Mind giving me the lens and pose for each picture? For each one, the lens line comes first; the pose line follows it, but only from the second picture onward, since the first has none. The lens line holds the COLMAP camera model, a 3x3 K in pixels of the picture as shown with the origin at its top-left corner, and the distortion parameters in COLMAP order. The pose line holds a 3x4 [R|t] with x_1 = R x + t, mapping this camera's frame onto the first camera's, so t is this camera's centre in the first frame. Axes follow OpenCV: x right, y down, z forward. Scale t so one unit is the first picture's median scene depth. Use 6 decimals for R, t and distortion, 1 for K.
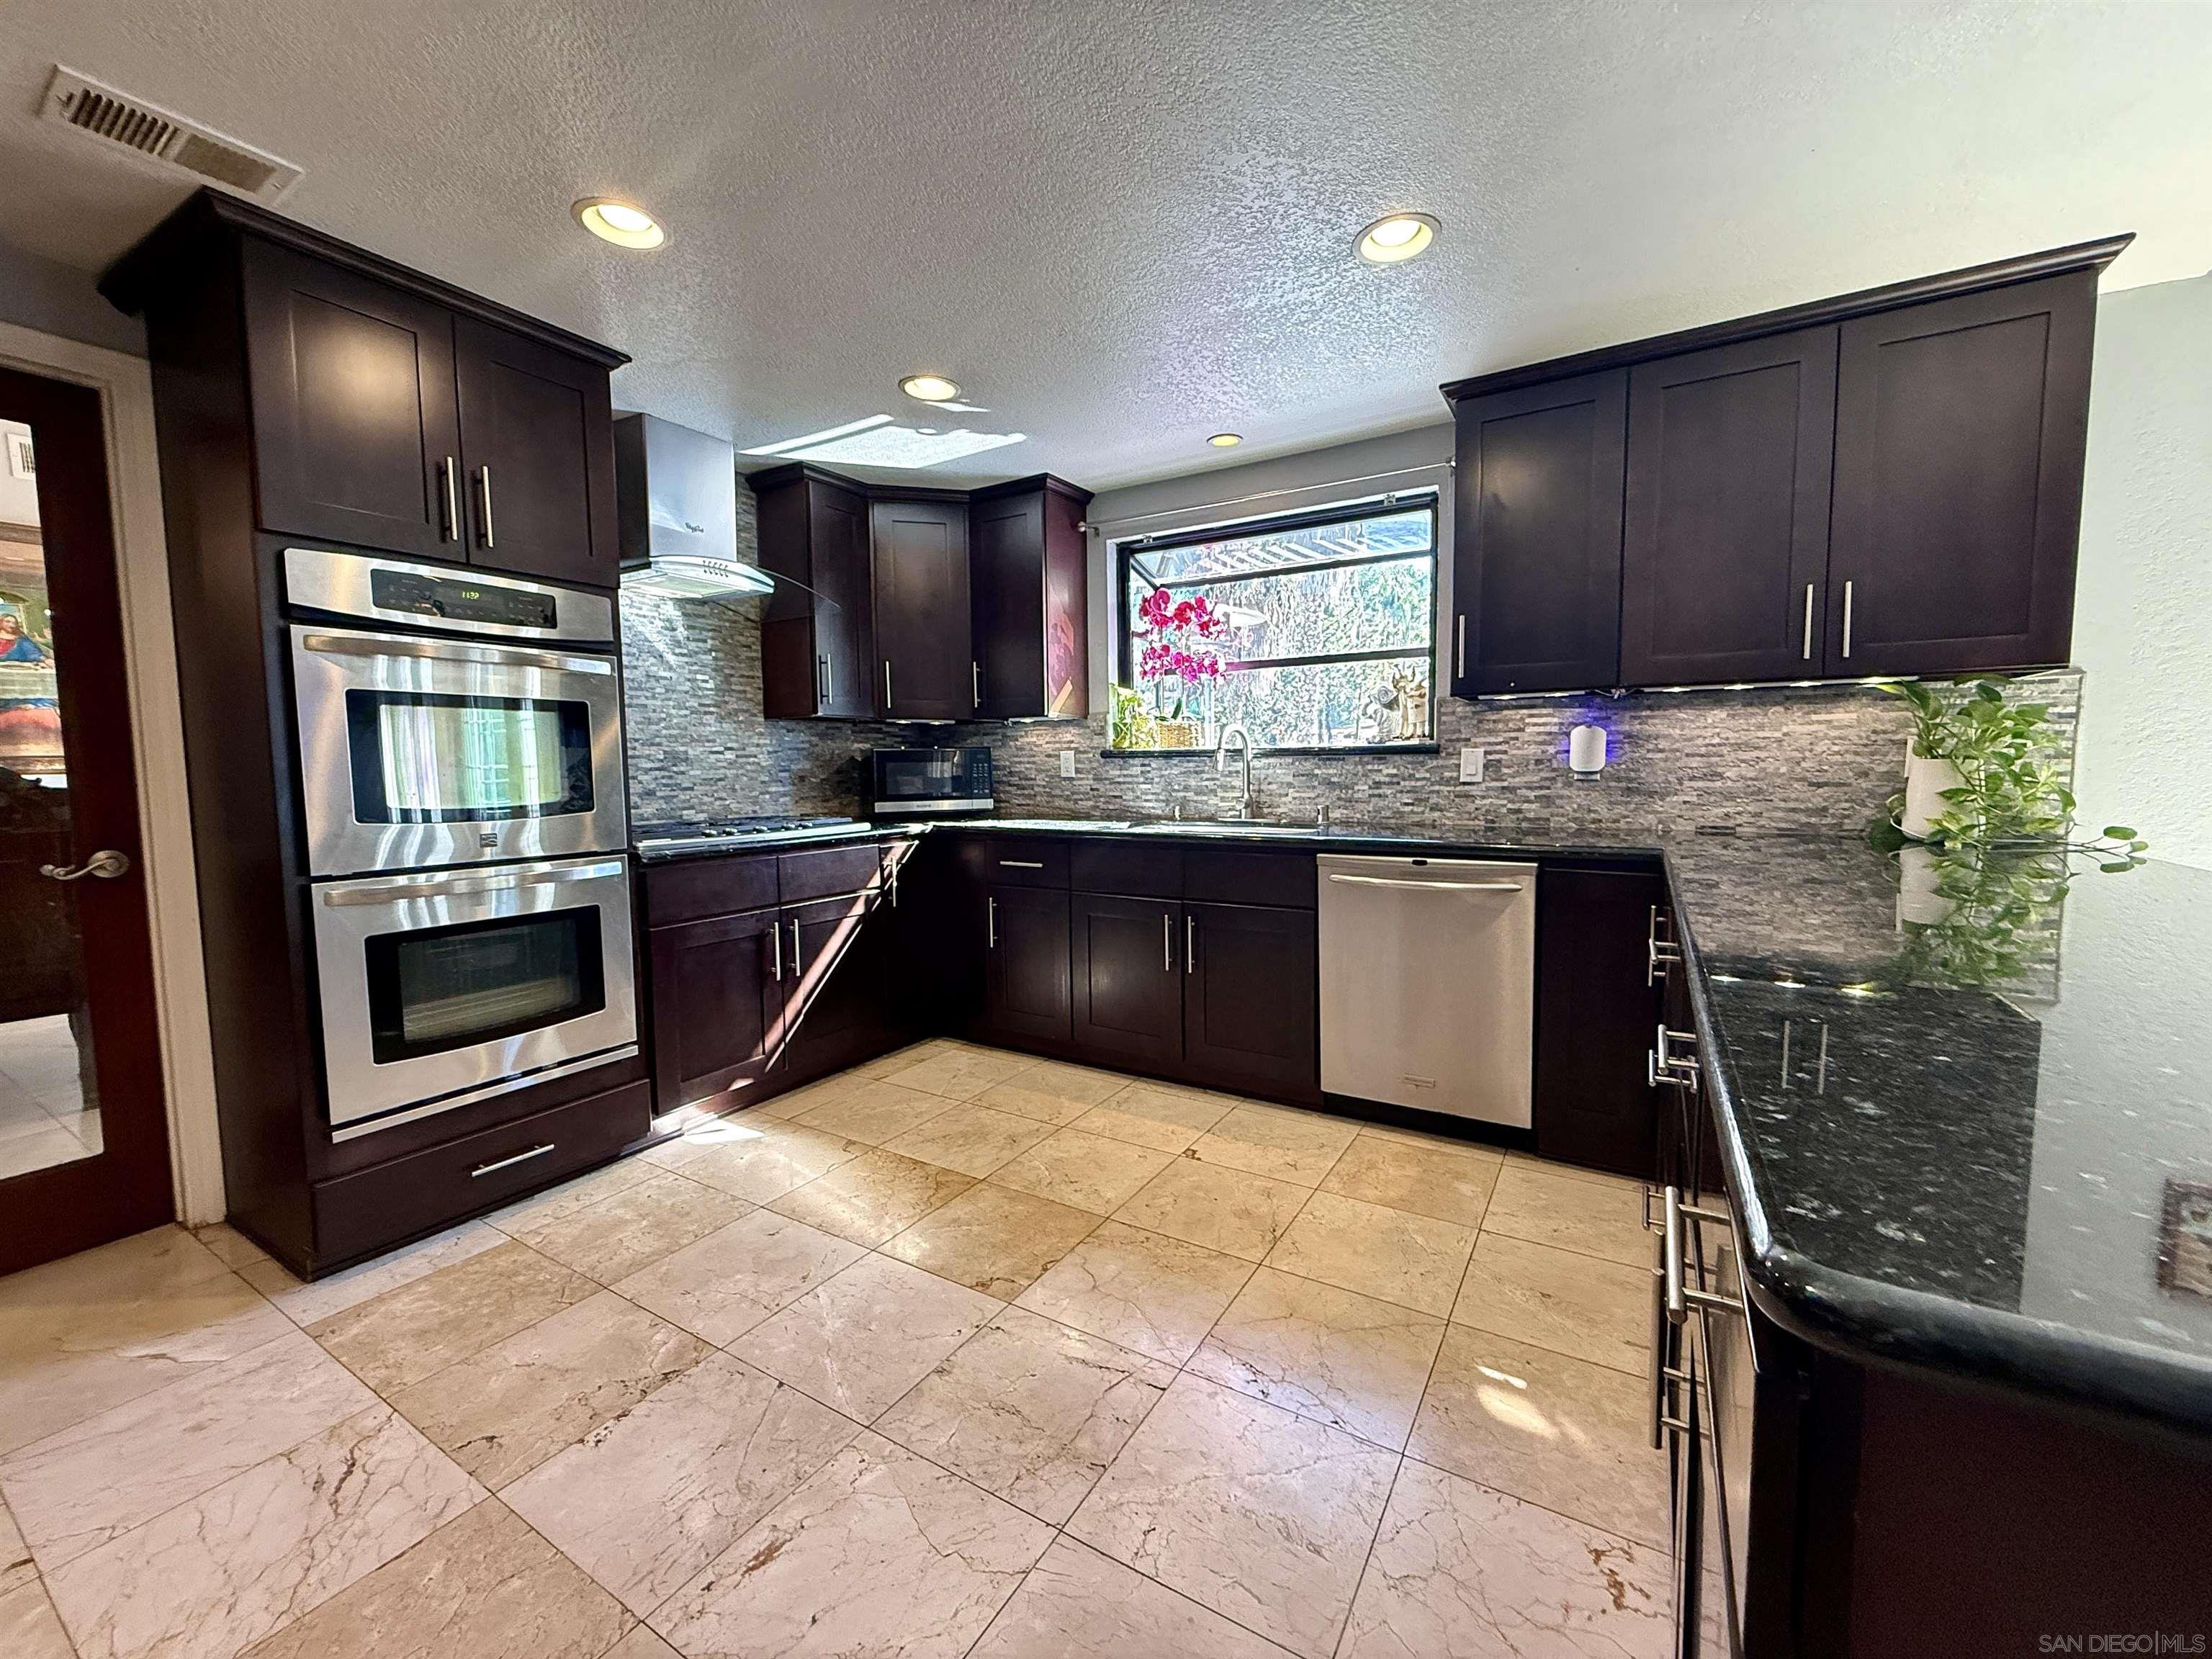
lens RADIAL K [[882.5, 0, 1106.0], [0, 882.5, 831.4], [0, 0, 1]] dist [0.000146, -0.000038]
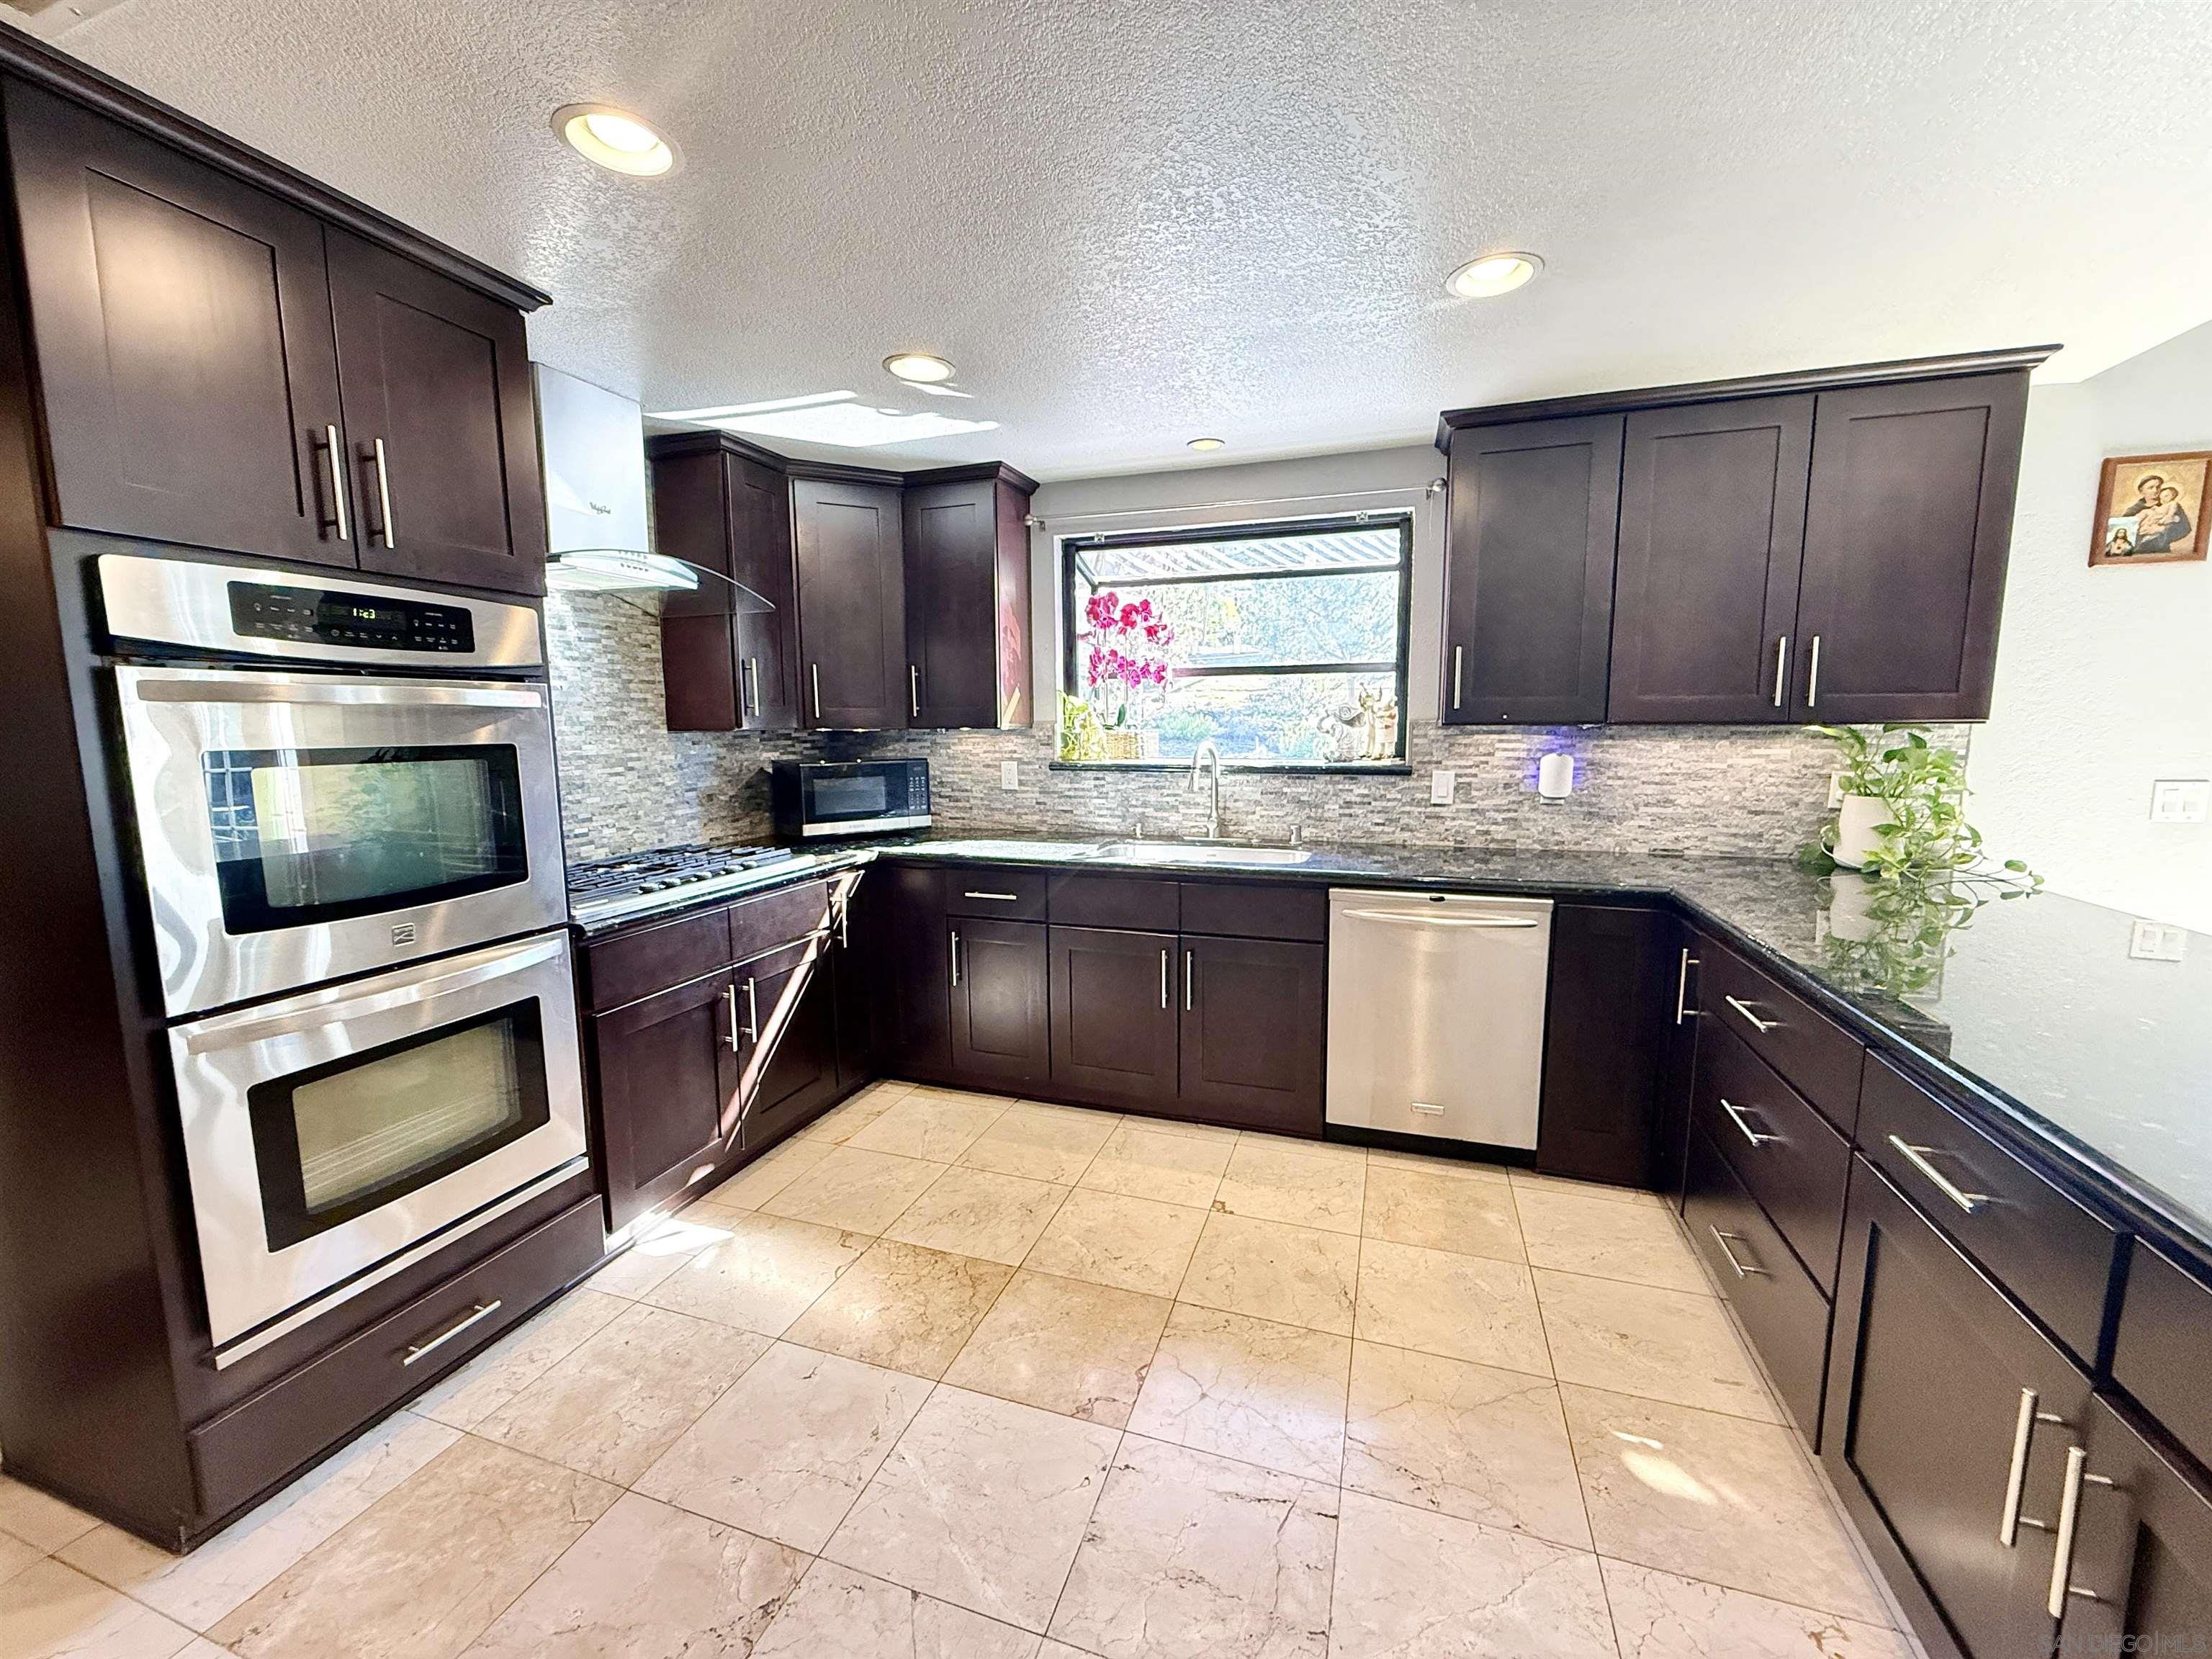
lens RADIAL K [[882.5, 0, 1105.7], [0, 882.5, 830.3], [0, 0, 1]] dist [0.000146, -0.000038]
pose [[0.975651, -0.021486, 0.218276, -0.240797], [0.011824, 0.998895, 0.045479, -0.096519], [-0.219012, -0.041791, 0.974827, 0.109326]]
